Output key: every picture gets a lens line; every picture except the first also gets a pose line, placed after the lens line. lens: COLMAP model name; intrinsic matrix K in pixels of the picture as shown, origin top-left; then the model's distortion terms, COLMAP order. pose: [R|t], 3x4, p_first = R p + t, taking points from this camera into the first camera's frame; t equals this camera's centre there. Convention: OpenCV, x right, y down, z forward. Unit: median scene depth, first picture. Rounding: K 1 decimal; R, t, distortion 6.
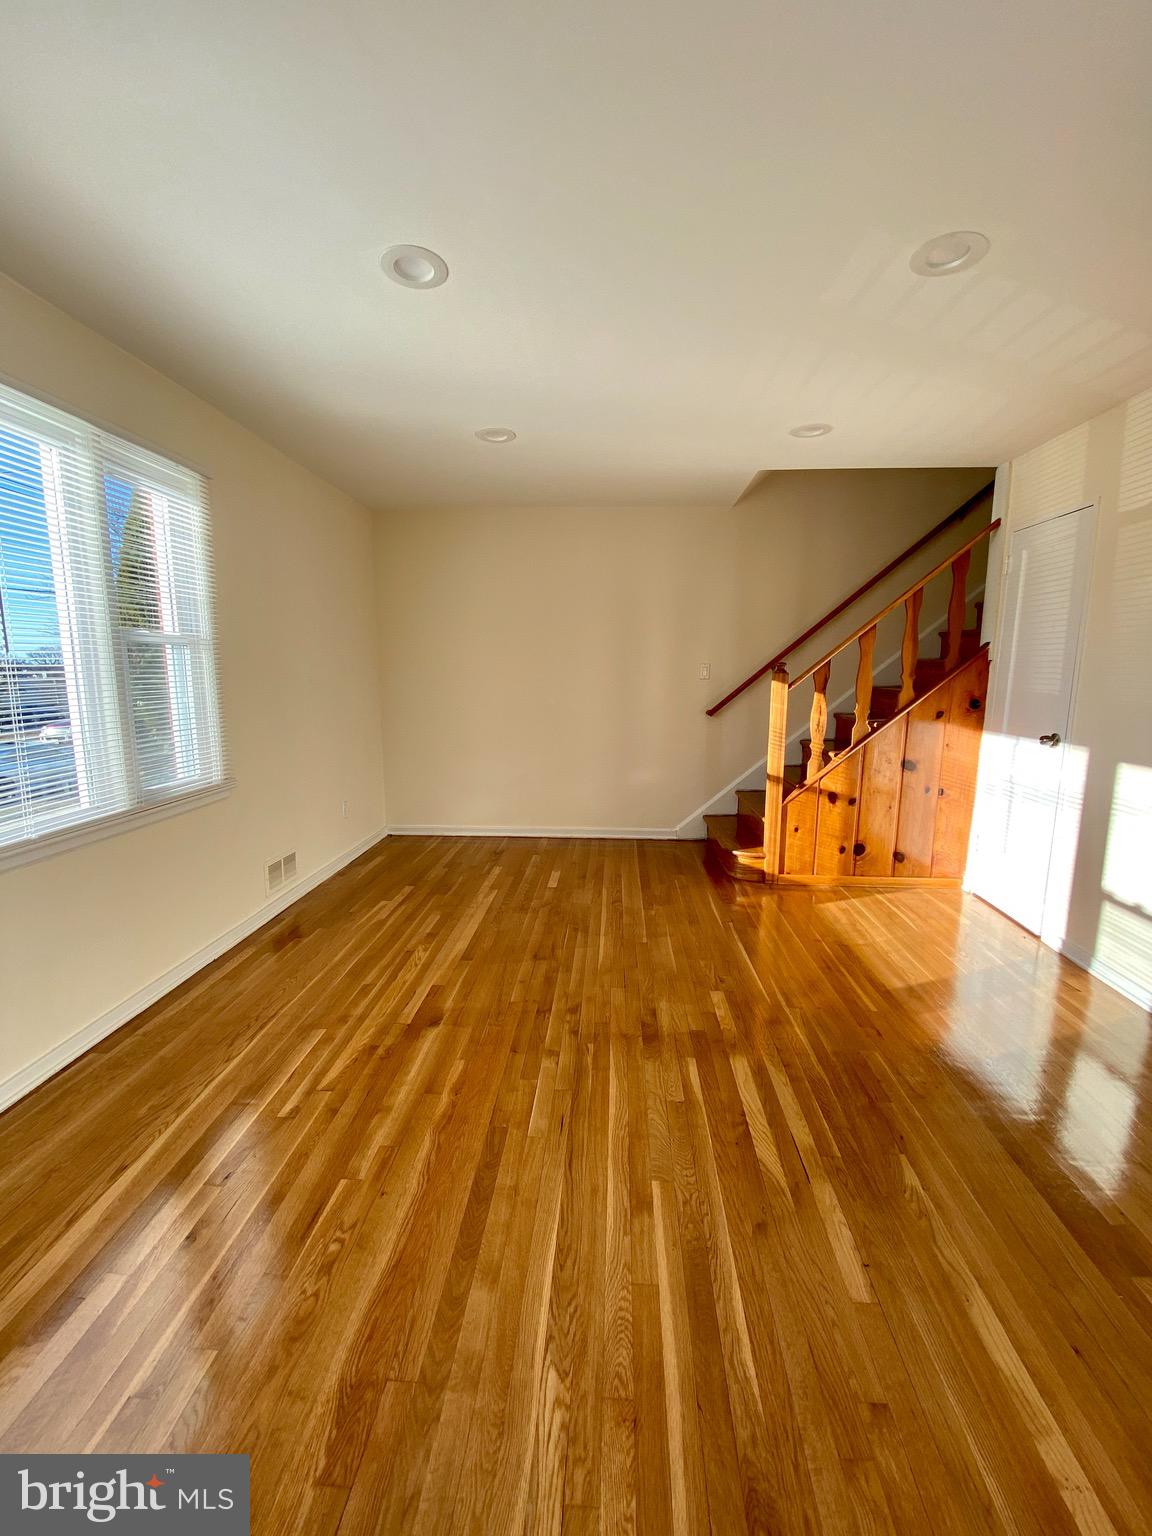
lens RADIAL K [[616.1, 0, 579.1], [0, 616.1, 772.7], [0, 0, 1]] dist [0.051268, -0.035886]
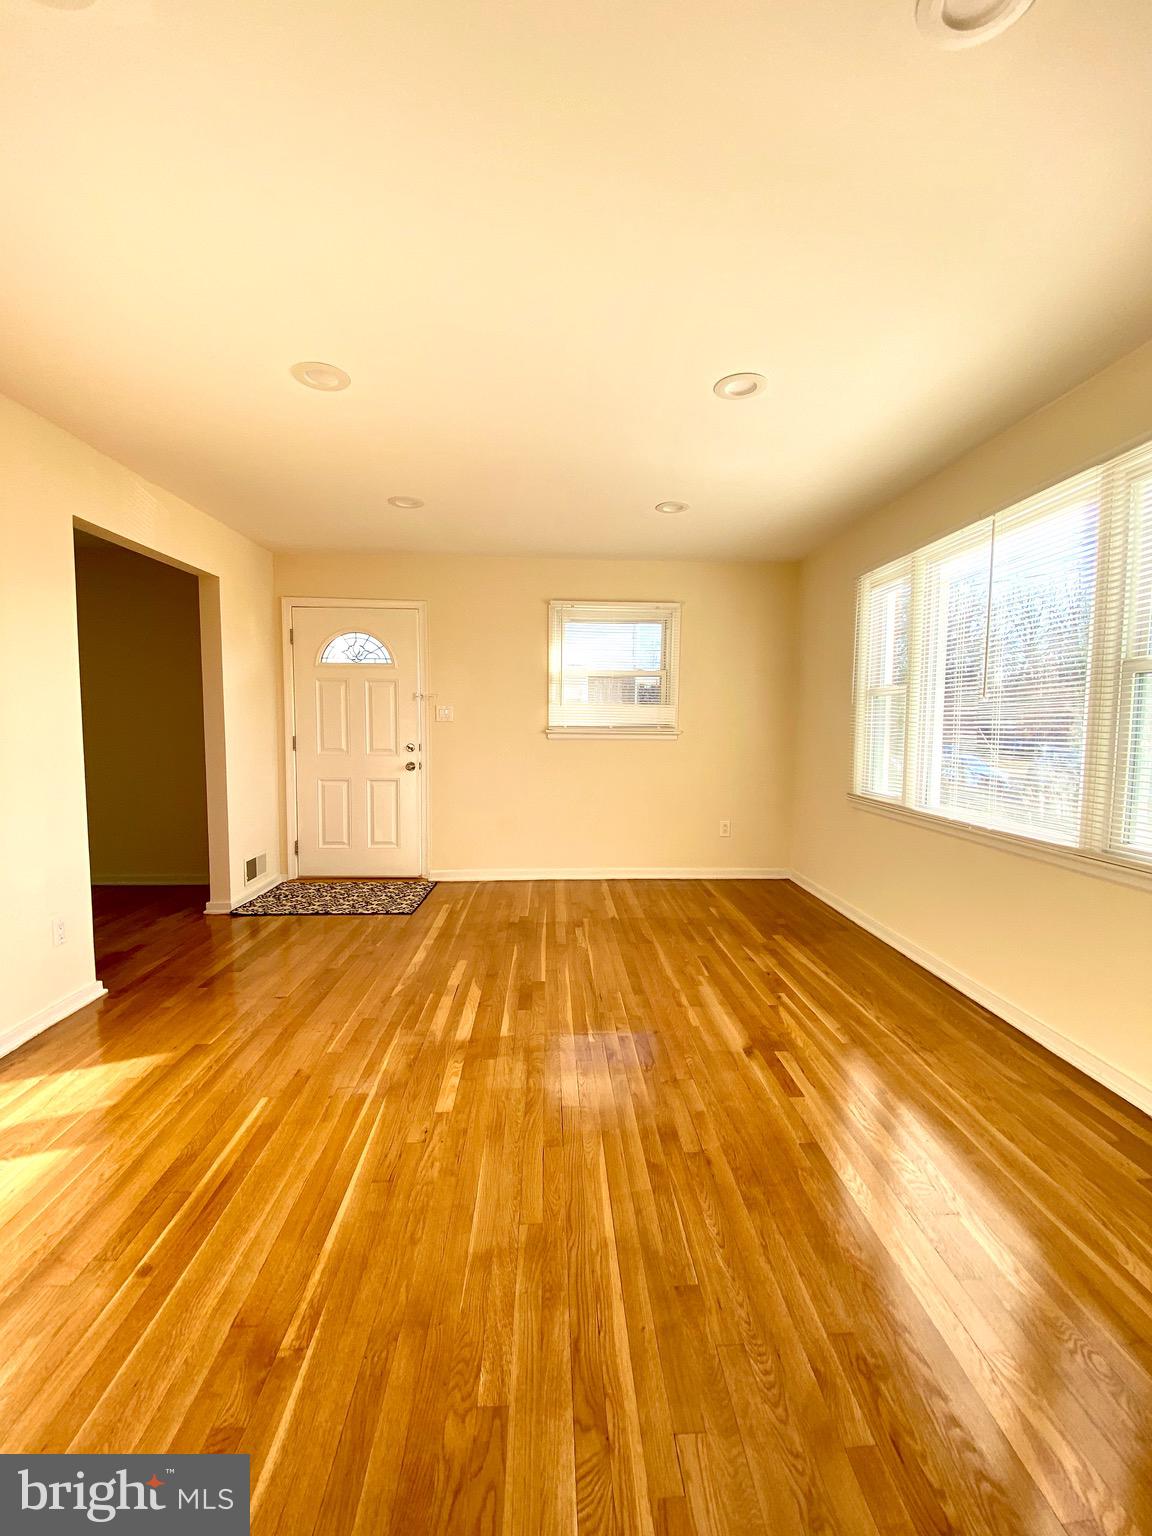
lens RADIAL K [[616.1, 0, 579.1], [0, 616.1, 772.7], [0, 0, 1]] dist [0.051268, -0.035886]
pose [[-0.993656, 0.000171, -0.112464, 0.144445], [-0.027000, 0.970389, 0.240034, -0.251196], [0.109175, 0.241548, -0.964228, 1.708351]]
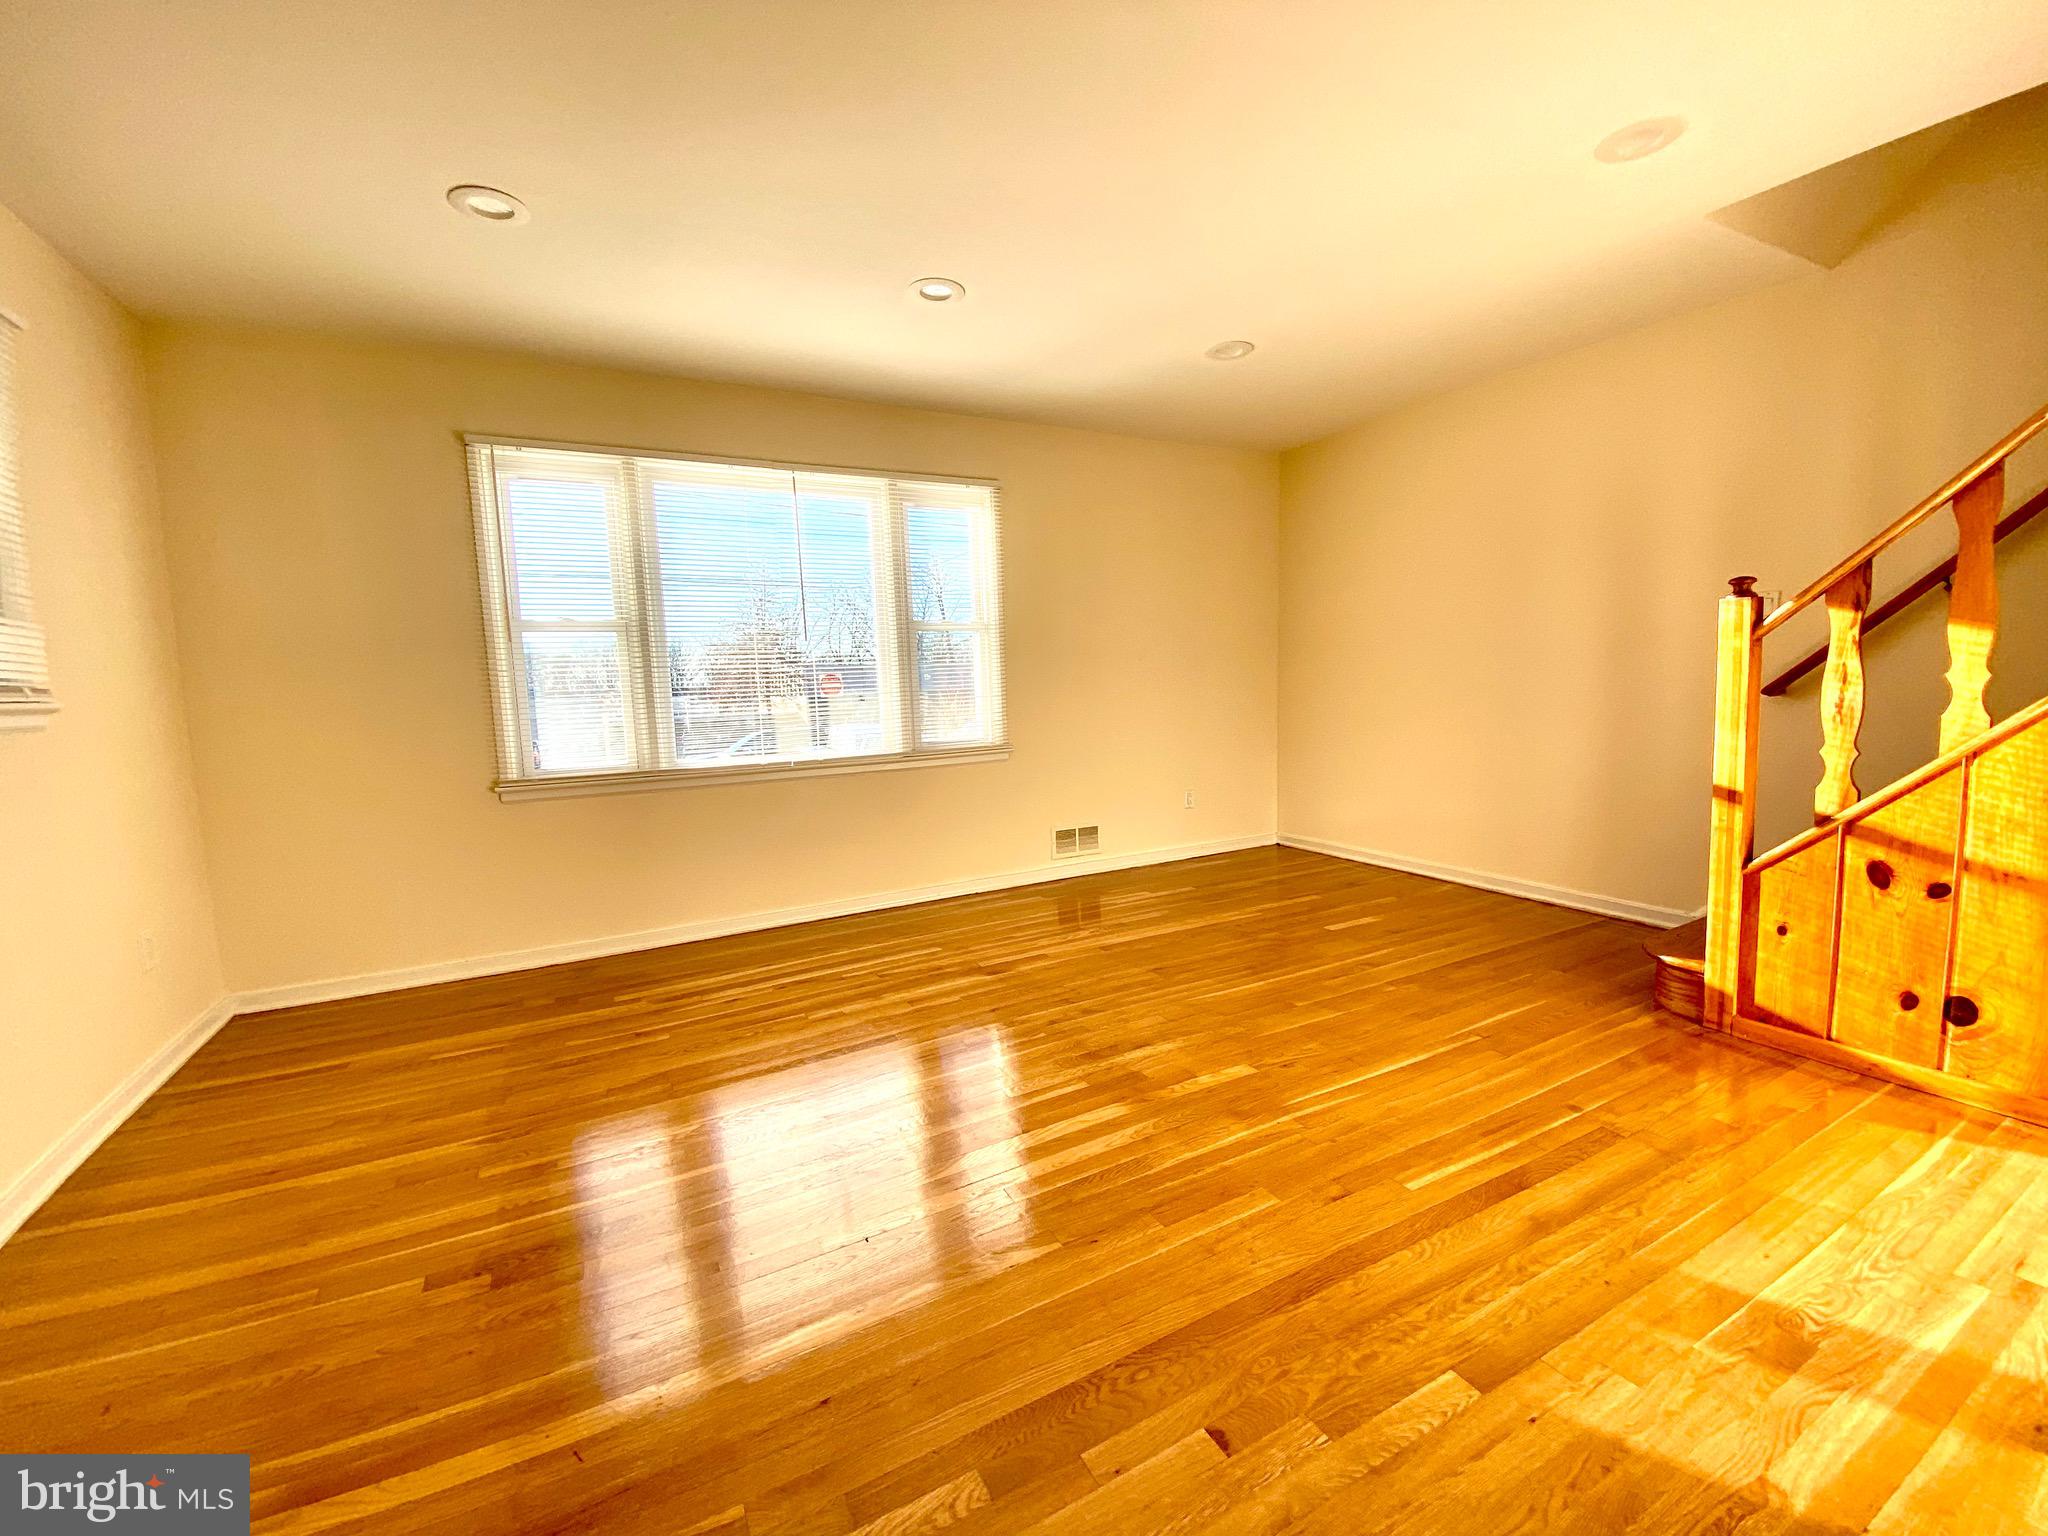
lens RADIAL K [[821.4, 0, 1024.0], [0, 821.4, 768.0], [0, 0, 1]] dist [0.051268, -0.035886]
pose [[0.515674, 0.070509, -0.853879, 0.887073], [-0.102288, 0.994547, 0.020350, 0.024826], [0.850657, 0.076847, 0.520074, 0.278553]]
